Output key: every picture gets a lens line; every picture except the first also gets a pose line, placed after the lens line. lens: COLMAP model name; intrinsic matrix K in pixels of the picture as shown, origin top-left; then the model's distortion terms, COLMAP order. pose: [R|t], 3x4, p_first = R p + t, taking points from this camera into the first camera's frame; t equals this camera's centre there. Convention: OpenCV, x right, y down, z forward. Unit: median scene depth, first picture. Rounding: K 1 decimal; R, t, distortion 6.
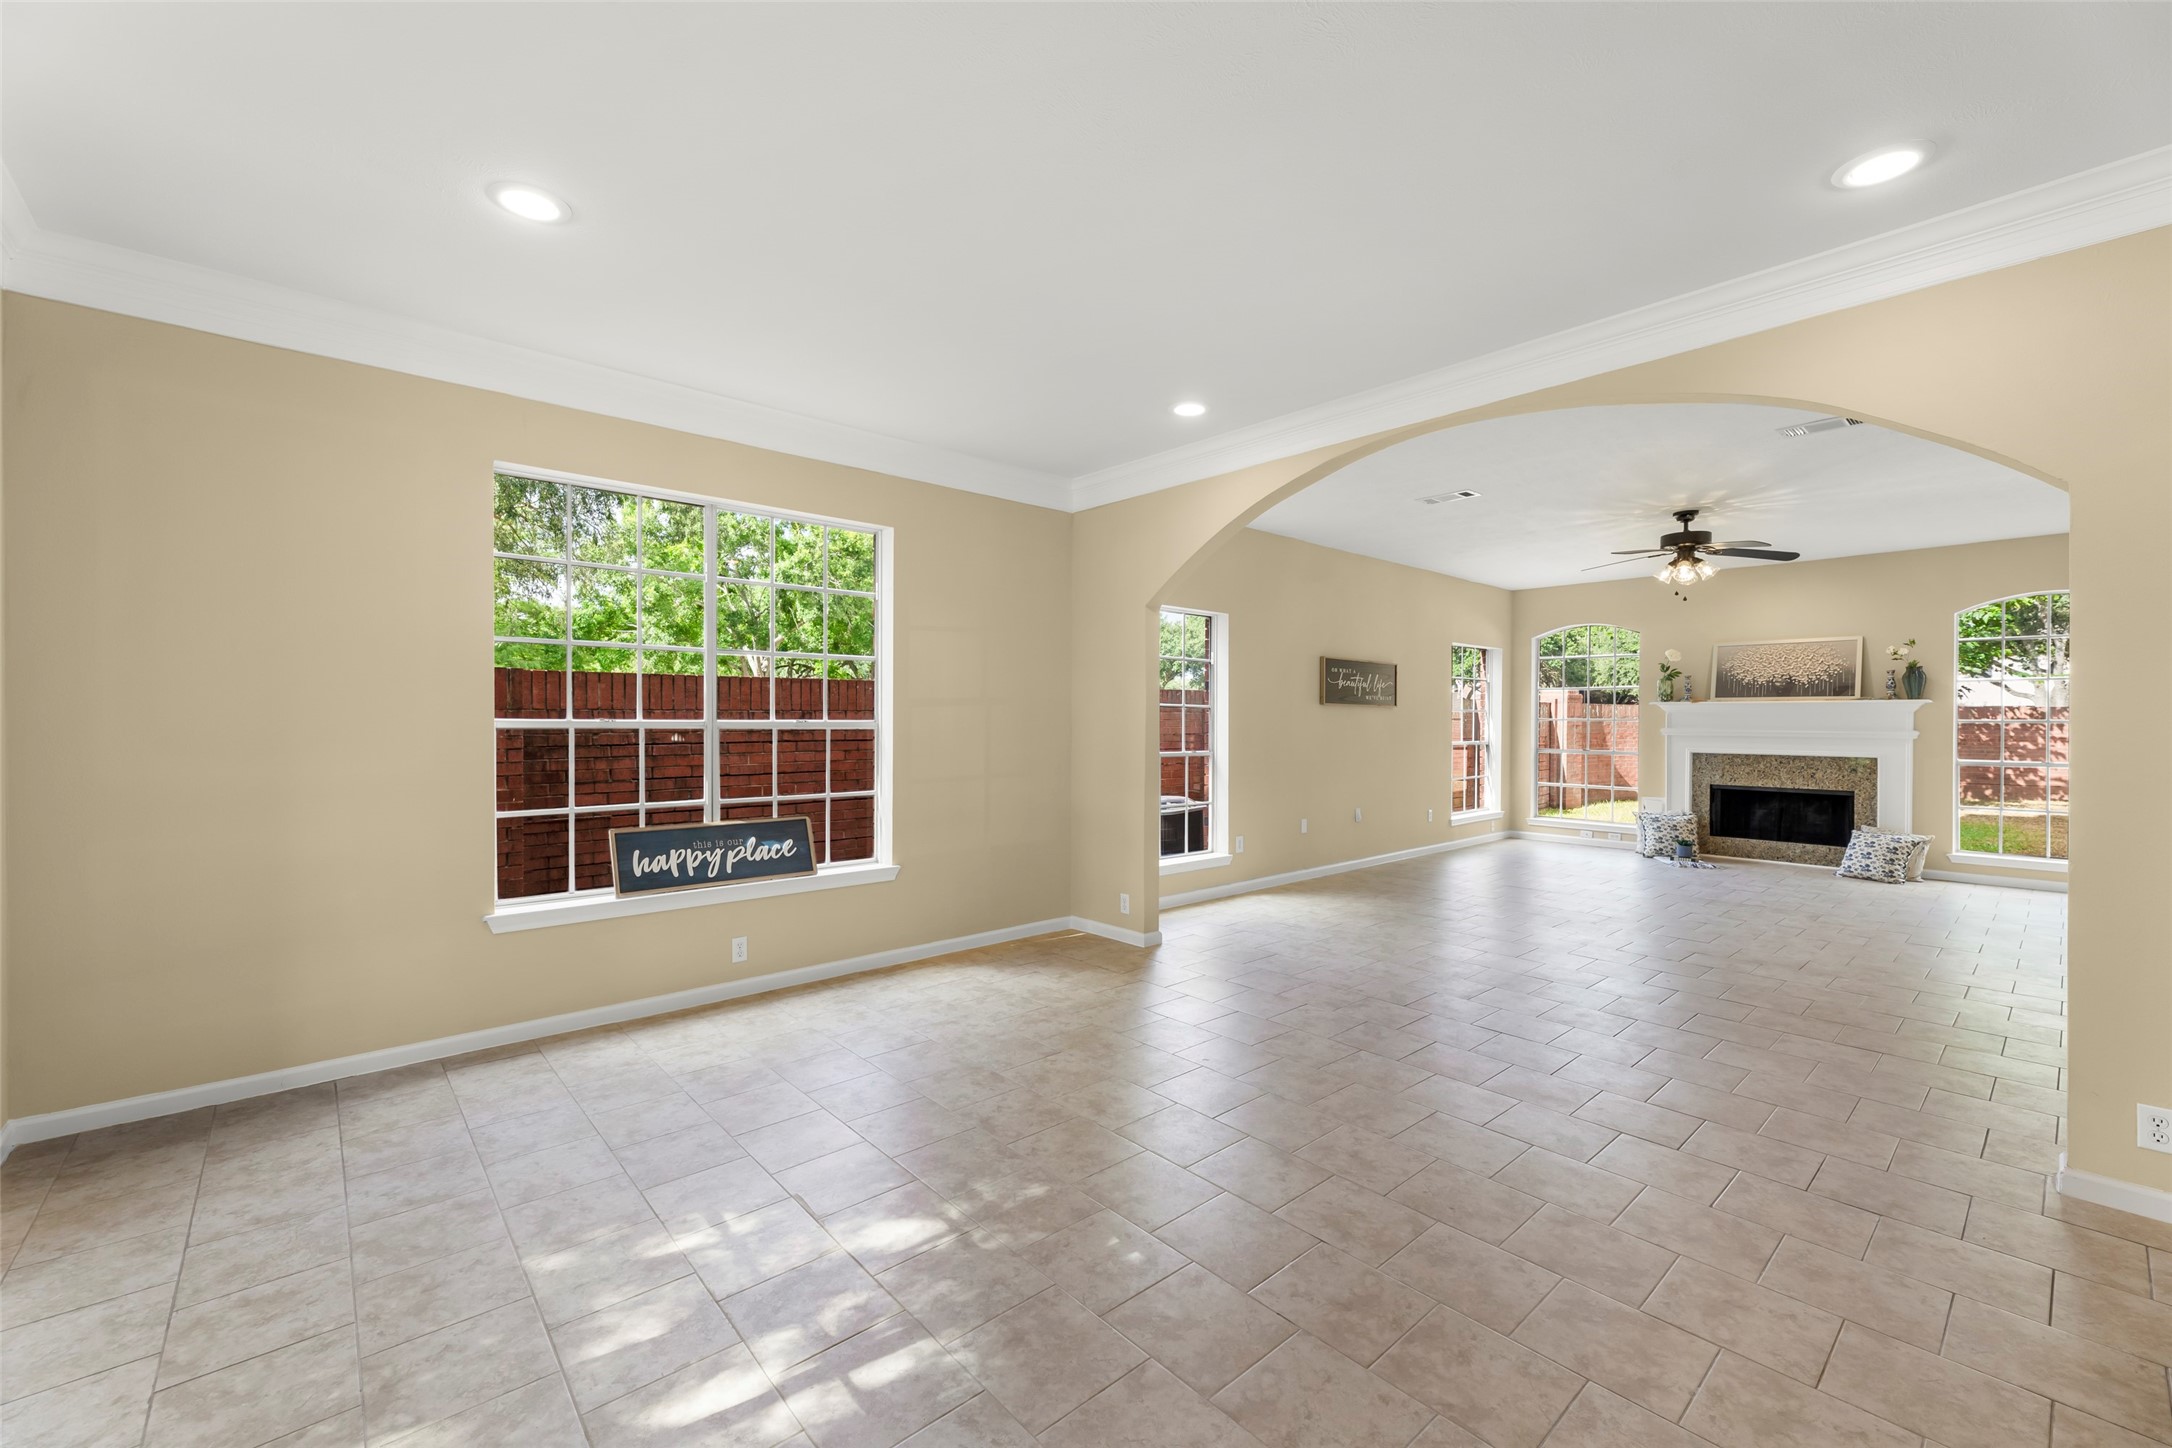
lens RADIAL K [[884.0, 0, 1082.2], [0, 884.0, 729.9], [0, 0, 1]] dist [0.001321, -0.000170]
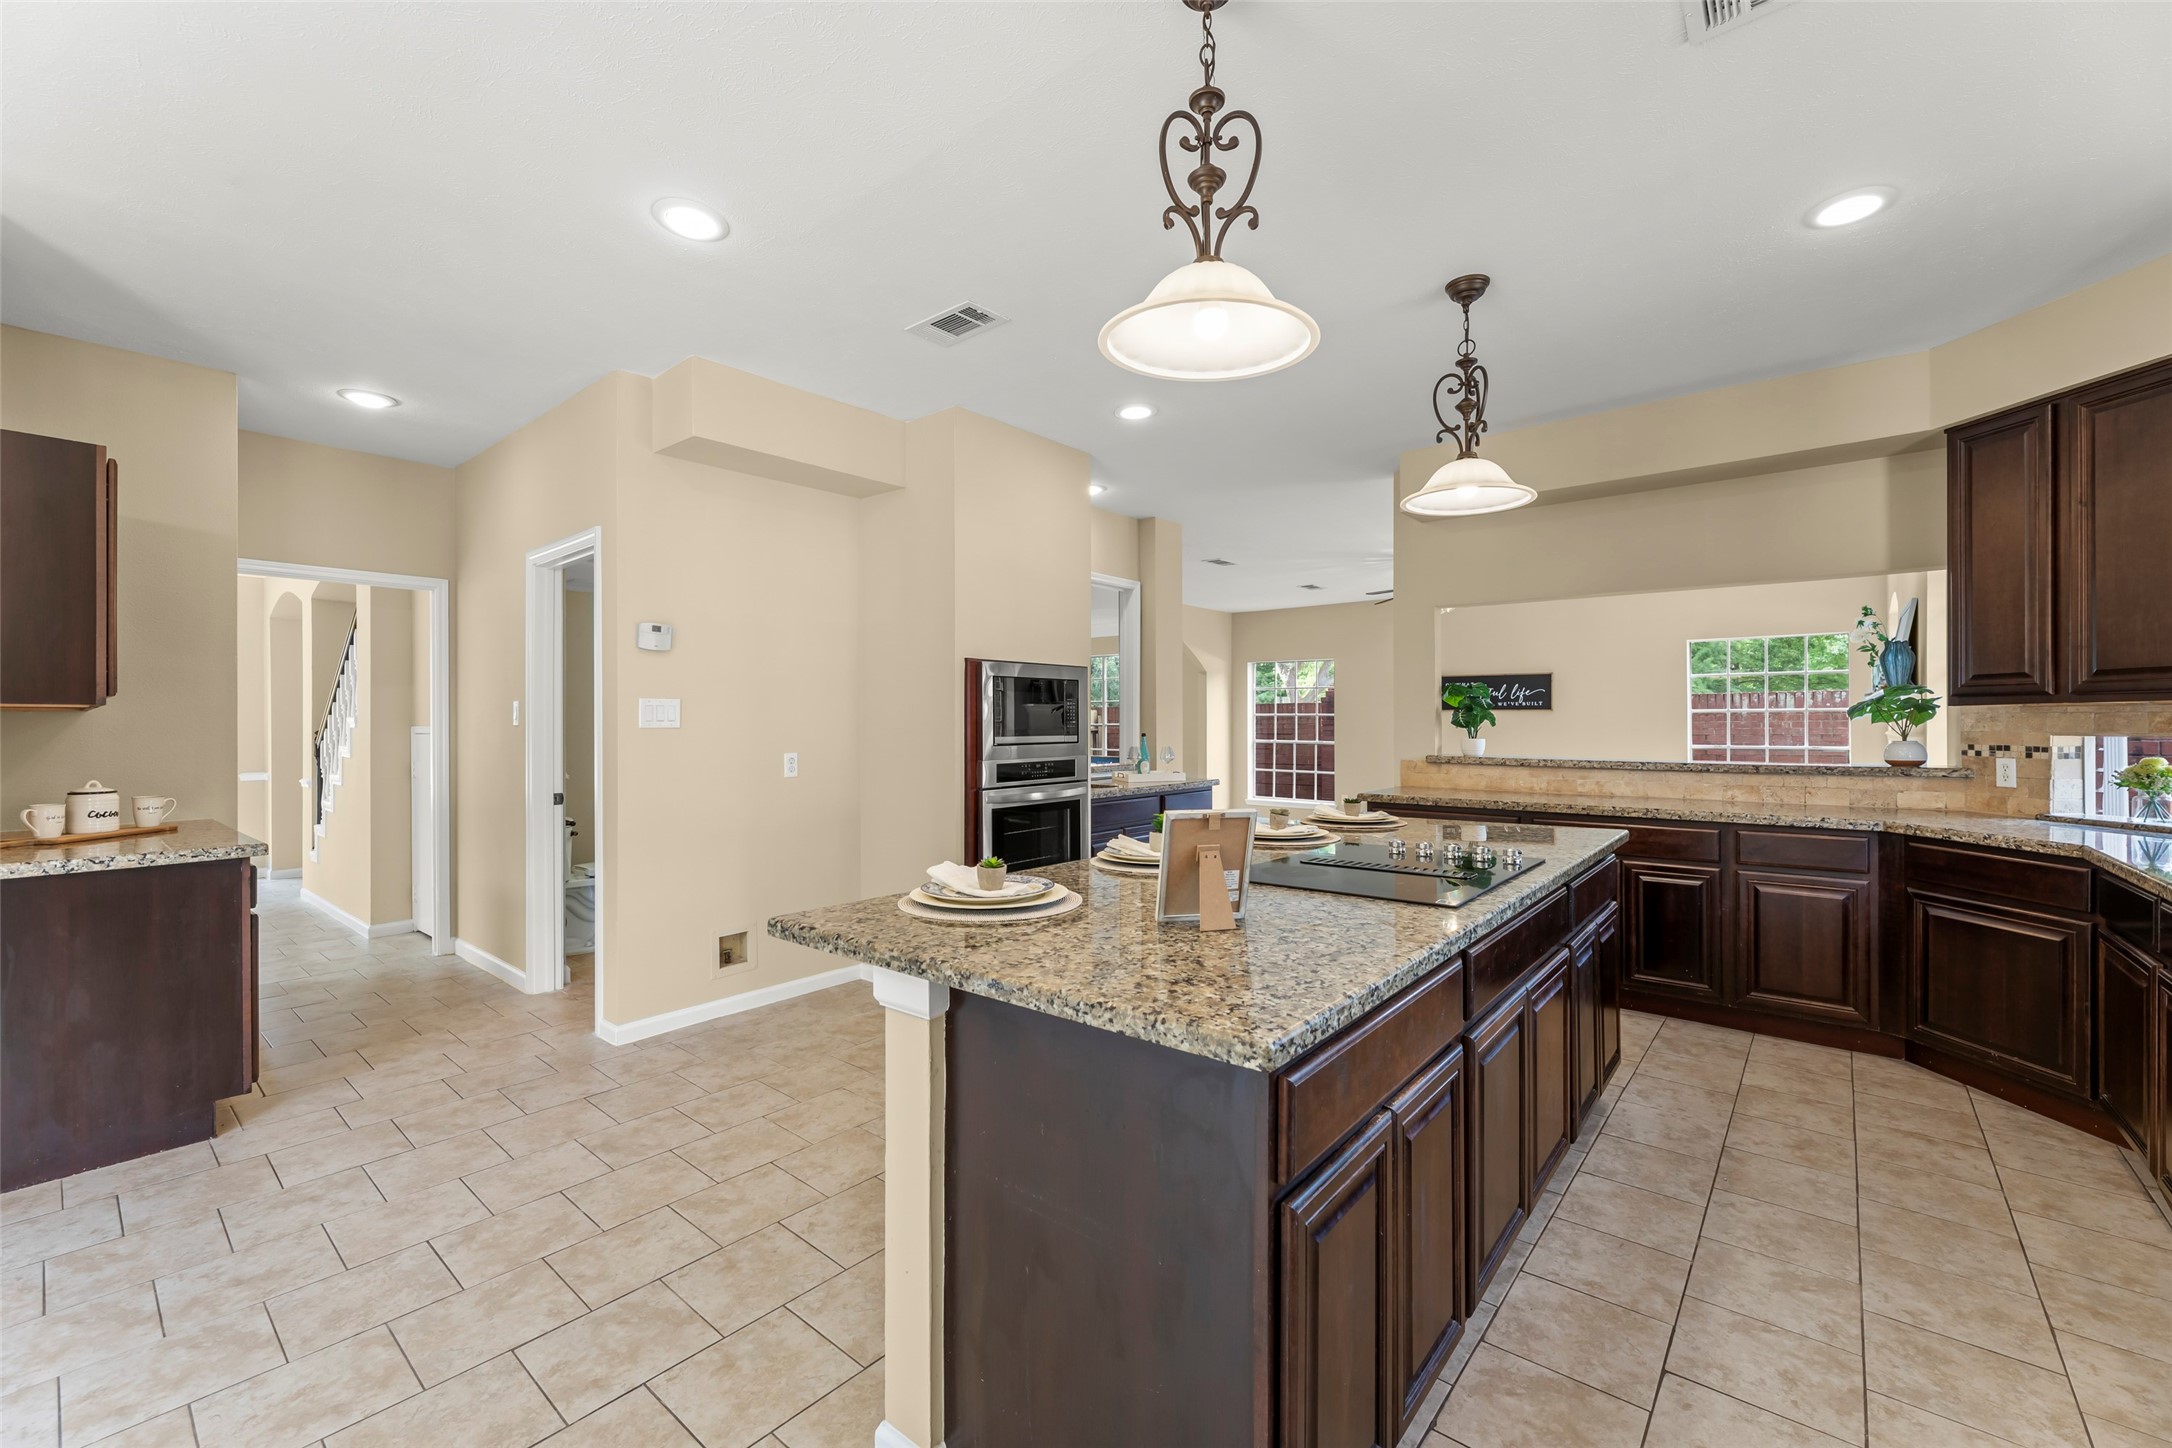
lens RADIAL K [[884.0, 0, 1070.3], [0, 884.0, 711.8], [0, 0, 1]] dist [0.001321, -0.000170]
pose [[0.128768, -0.017205, -0.991525, 2.051726], [-0.008912, 0.999789, -0.018506, 0.002693], [0.991635, 0.011220, 0.128588, 0.355481]]
